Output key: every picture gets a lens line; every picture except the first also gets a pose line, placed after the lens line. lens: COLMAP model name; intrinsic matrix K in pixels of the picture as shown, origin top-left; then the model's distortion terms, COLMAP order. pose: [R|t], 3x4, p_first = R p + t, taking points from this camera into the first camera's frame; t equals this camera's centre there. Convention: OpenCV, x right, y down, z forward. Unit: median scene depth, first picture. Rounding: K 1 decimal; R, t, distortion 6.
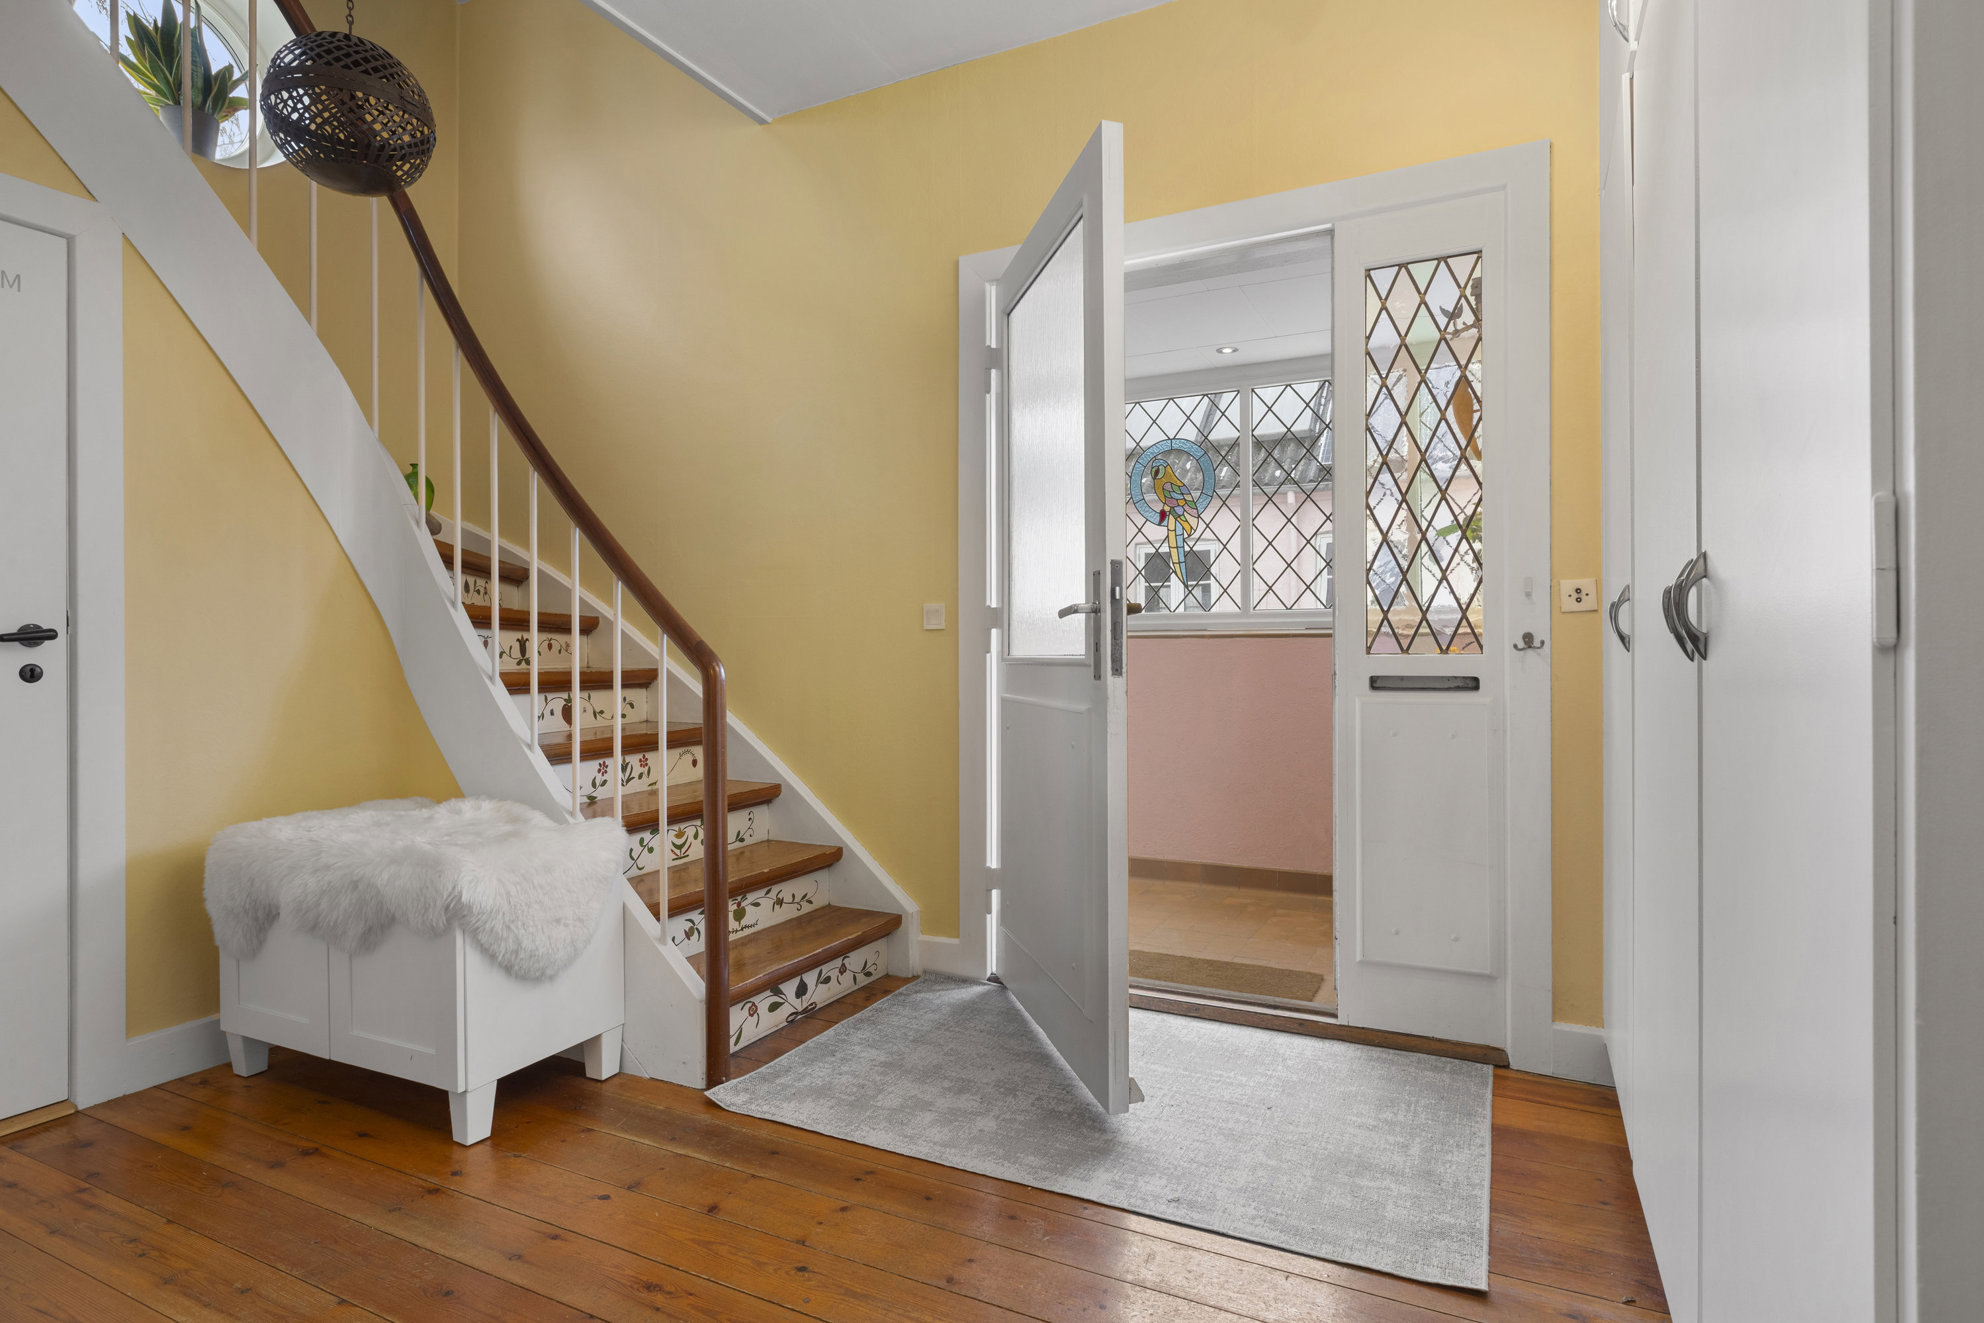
lens RADIAL K [[1058.3, 0, 976.0], [0, 1058.3, 650.4], [0, 0, 1]] dist [-0.002550, 0.002162]
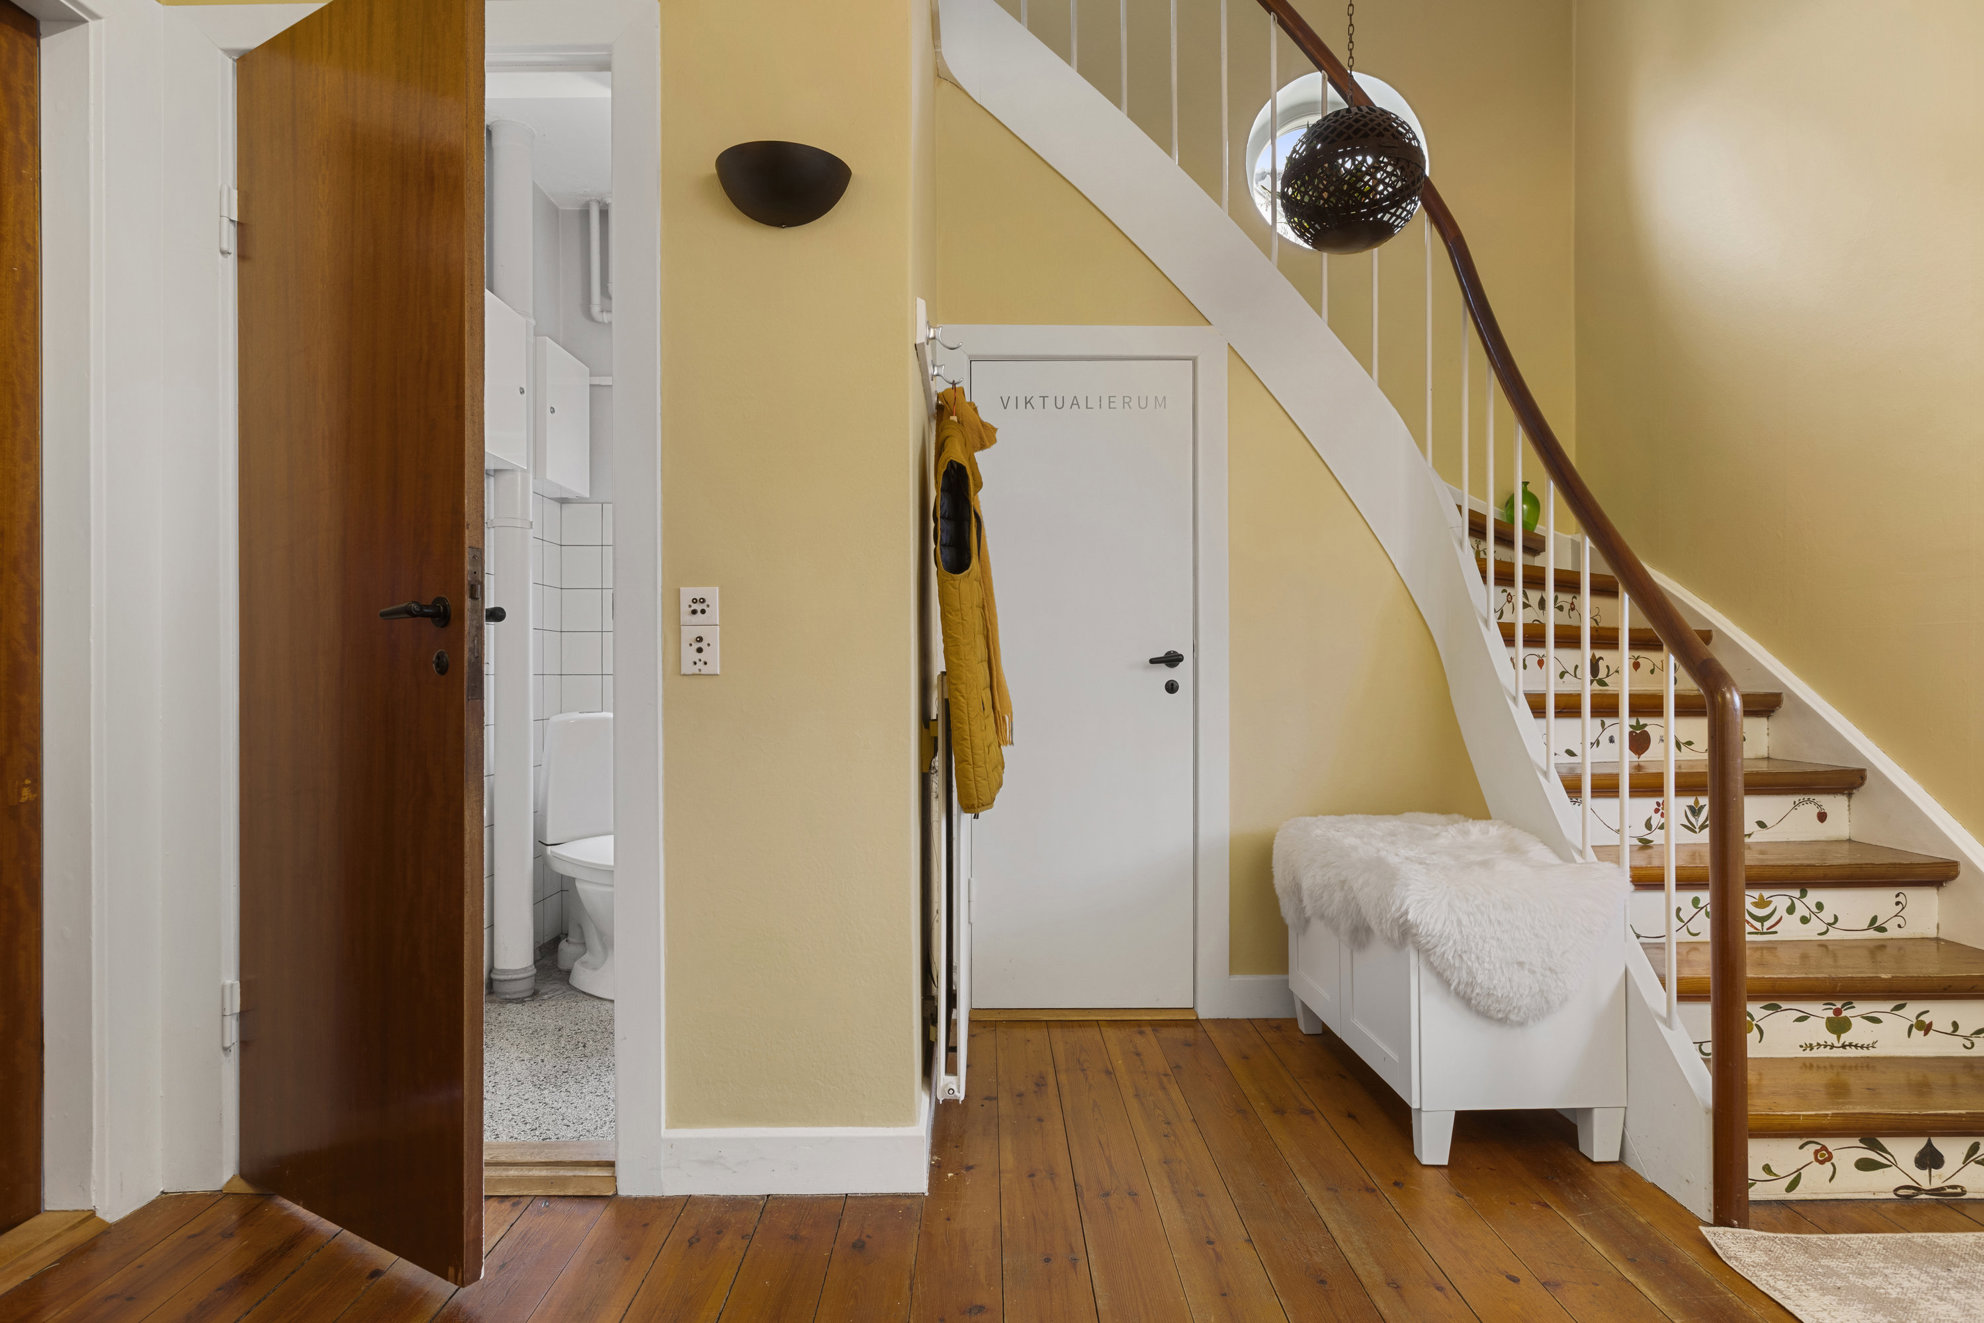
lens RADIAL K [[1058.3, 0, 979.8], [0, 1058.3, 670.5], [0, 0, 1]] dist [-0.002550, 0.002162]
pose [[0.462770, 0.002230, -0.886476, 0.186542], [-0.000572, 0.999997, 0.002218, -0.002138], [0.886478, -0.000519, 0.462770, 0.142732]]
